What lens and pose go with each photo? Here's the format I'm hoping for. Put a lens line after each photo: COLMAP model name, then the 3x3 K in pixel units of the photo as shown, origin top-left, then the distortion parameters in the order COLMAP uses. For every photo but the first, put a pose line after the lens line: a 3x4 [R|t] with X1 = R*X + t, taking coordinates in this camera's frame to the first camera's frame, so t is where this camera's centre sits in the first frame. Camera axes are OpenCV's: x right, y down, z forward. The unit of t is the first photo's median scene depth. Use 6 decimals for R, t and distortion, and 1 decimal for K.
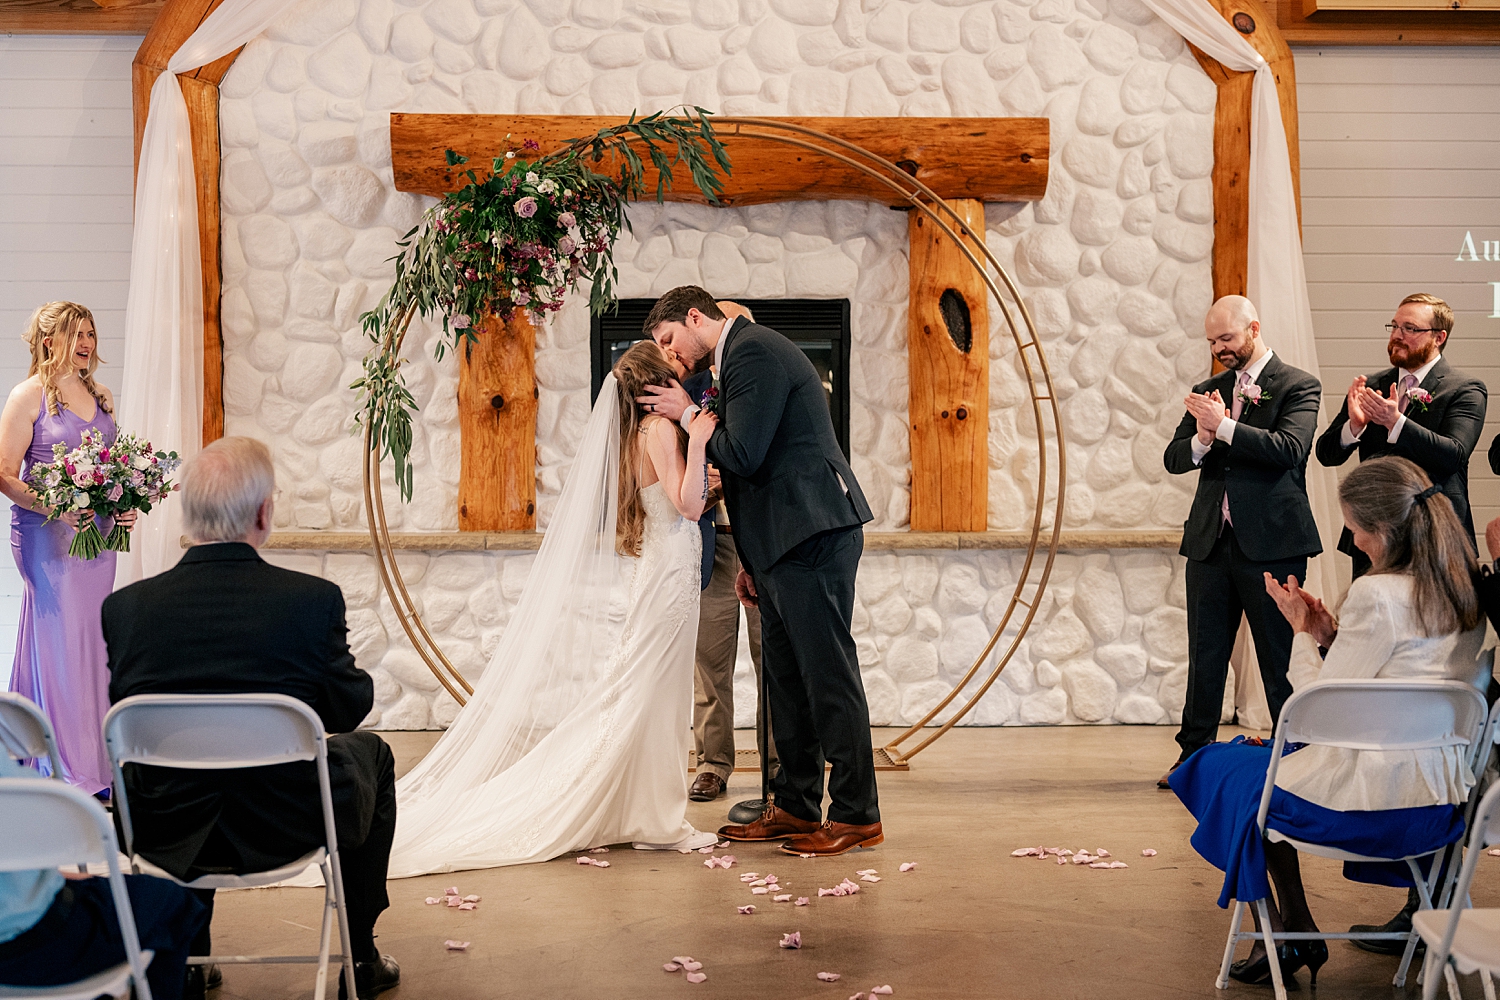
lens RADIAL K [[2022.6, 0, 750.0], [0, 2022.6, 500.0], [0, 0, 1]] dist [0.006694, -0.082459]
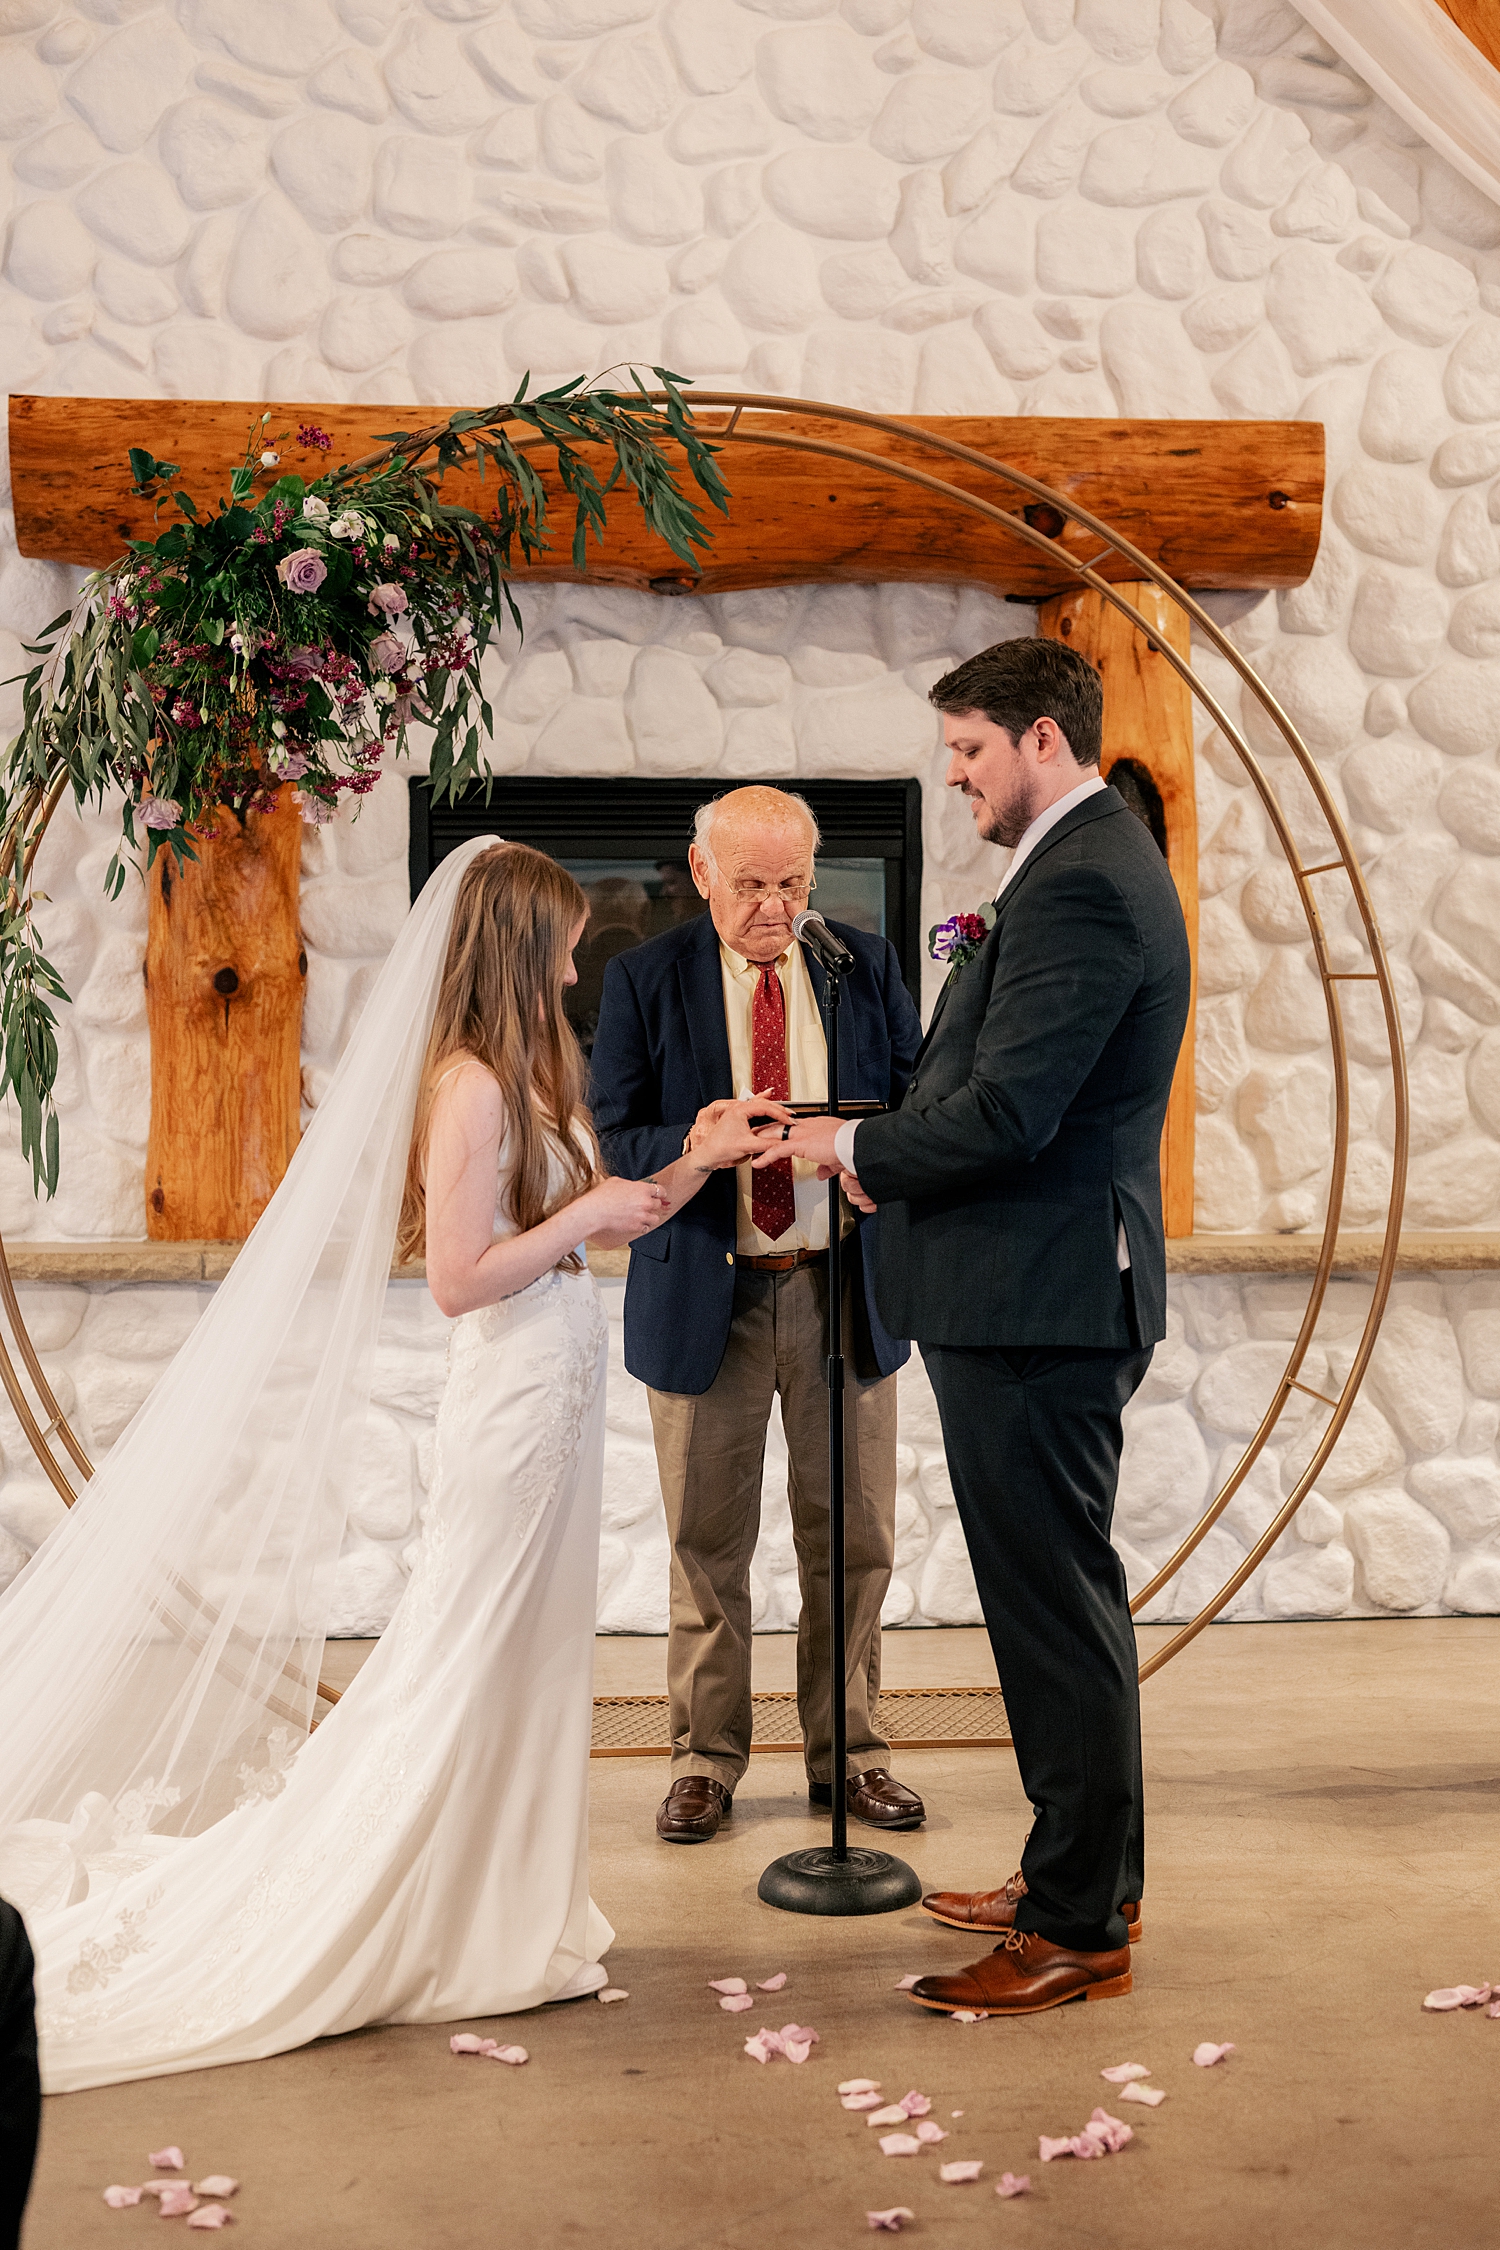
lens RADIAL K [[3034.0, 0, 703.7], [0, 3034.0, 1110.1], [0, 0, 1]] dist [0.006694, -0.082459]
pose [[0.998597, -0.001437, 0.052928, -0.046107], [0.001538, 0.999997, -0.001882, -0.014977], [-0.052925, 0.001961, 0.998597, 0.243249]]
